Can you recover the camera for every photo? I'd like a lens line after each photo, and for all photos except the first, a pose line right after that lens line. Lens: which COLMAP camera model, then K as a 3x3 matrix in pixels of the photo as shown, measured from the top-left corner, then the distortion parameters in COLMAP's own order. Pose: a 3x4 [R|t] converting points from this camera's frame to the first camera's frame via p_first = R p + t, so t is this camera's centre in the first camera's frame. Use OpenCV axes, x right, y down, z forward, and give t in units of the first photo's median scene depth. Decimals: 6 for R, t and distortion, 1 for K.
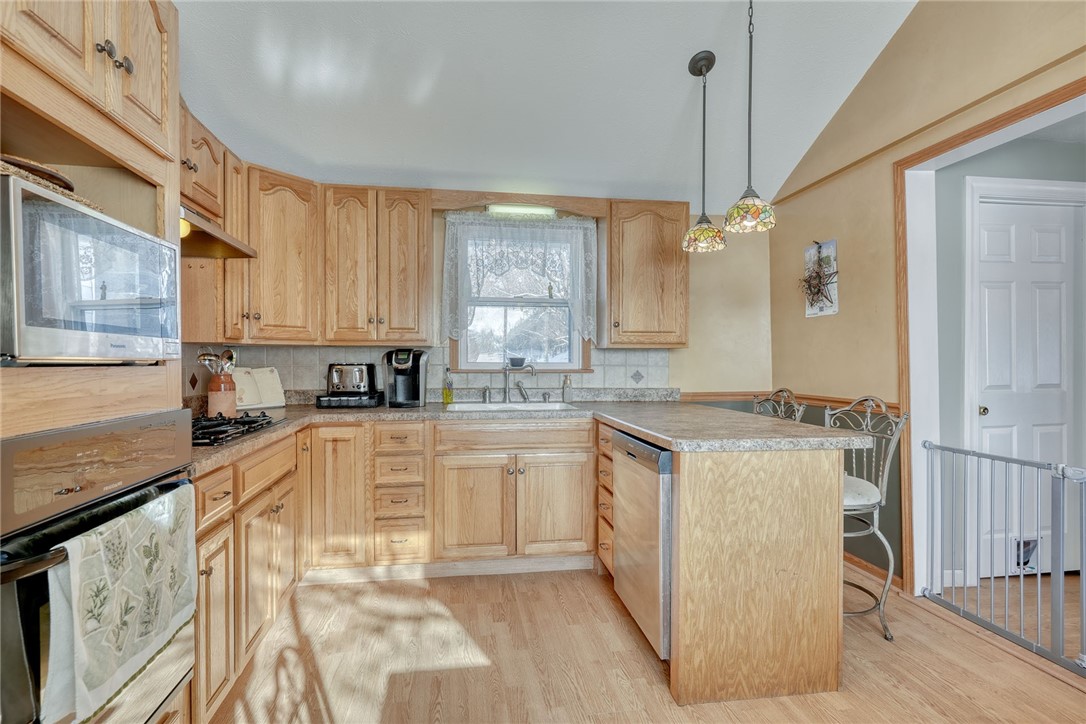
lens RADIAL K [[538.6, 0, 538.4], [0, 538.6, 367.5], [0, 0, 1]] dist [-0.001131, 0.005108]
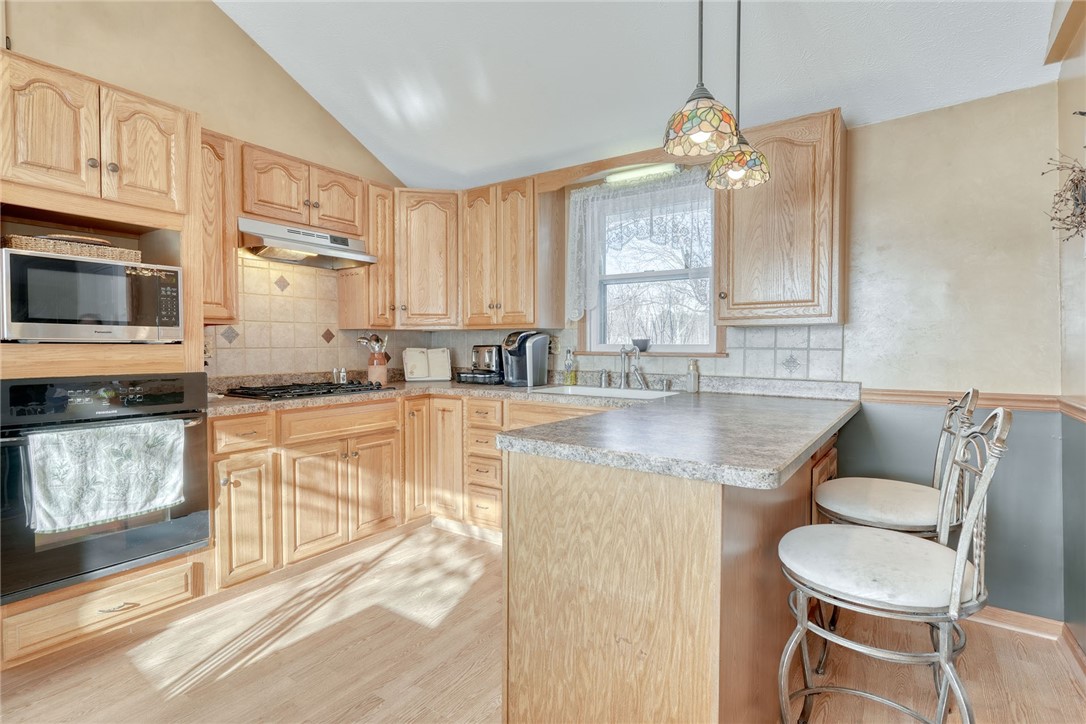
lens RADIAL K [[538.6, 0, 538.0], [0, 538.6, 363.0], [0, 0, 1]] dist [-0.001131, 0.005108]
pose [[0.720539, 0.024267, -0.692990, 0.567366], [-0.009852, 0.999645, 0.024762, 0.001132], [0.693345, -0.011015, 0.720522, 0.283947]]
